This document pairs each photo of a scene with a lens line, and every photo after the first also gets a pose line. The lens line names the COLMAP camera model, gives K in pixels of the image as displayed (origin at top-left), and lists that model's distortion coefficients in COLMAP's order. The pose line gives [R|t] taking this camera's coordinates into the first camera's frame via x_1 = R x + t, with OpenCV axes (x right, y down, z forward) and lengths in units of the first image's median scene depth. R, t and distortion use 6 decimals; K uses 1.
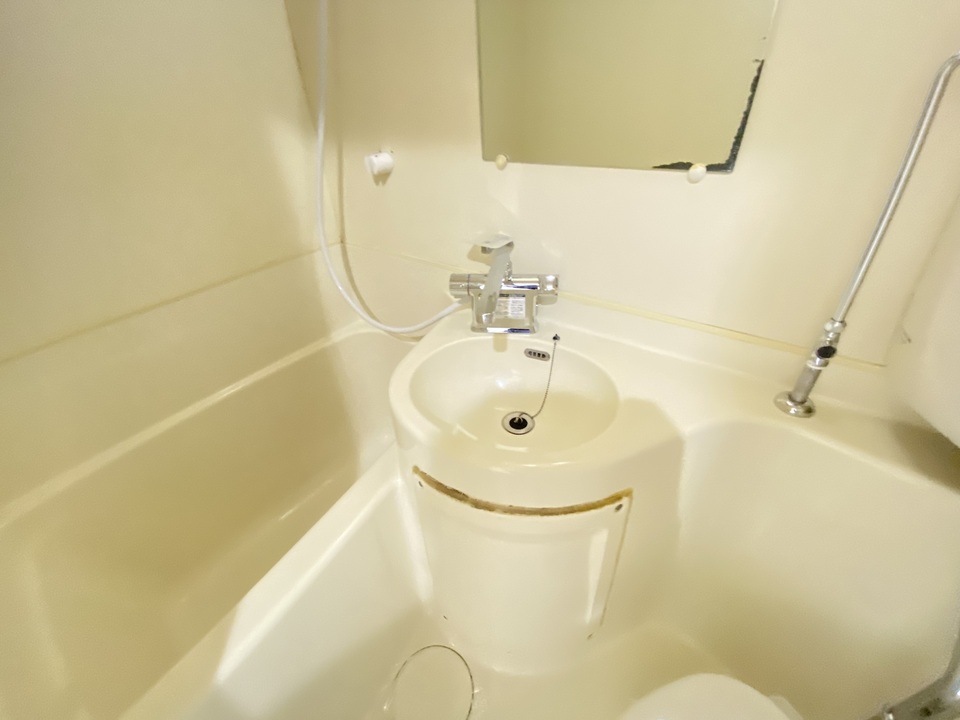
lens RADIAL K [[392.2, 0, 475.3], [0, 392.2, 356.7], [0, 0, 1]] dist [-0.002551, -0.006783]
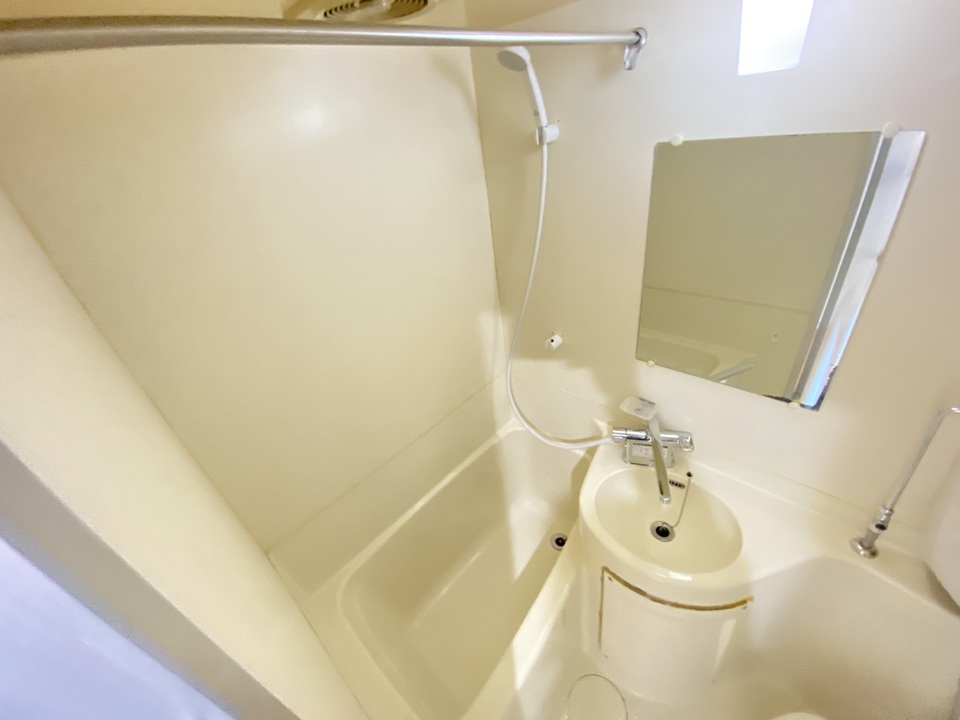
lens RADIAL K [[392.2, 0, 483.9], [0, 392.2, 356.2], [0, 0, 1]] dist [-0.002551, -0.006783]
pose [[0.989369, -0.012219, -0.144913, -0.355813], [0.008953, 0.999692, -0.023166, -0.487314], [0.145151, 0.021622, 0.989173, -0.605085]]
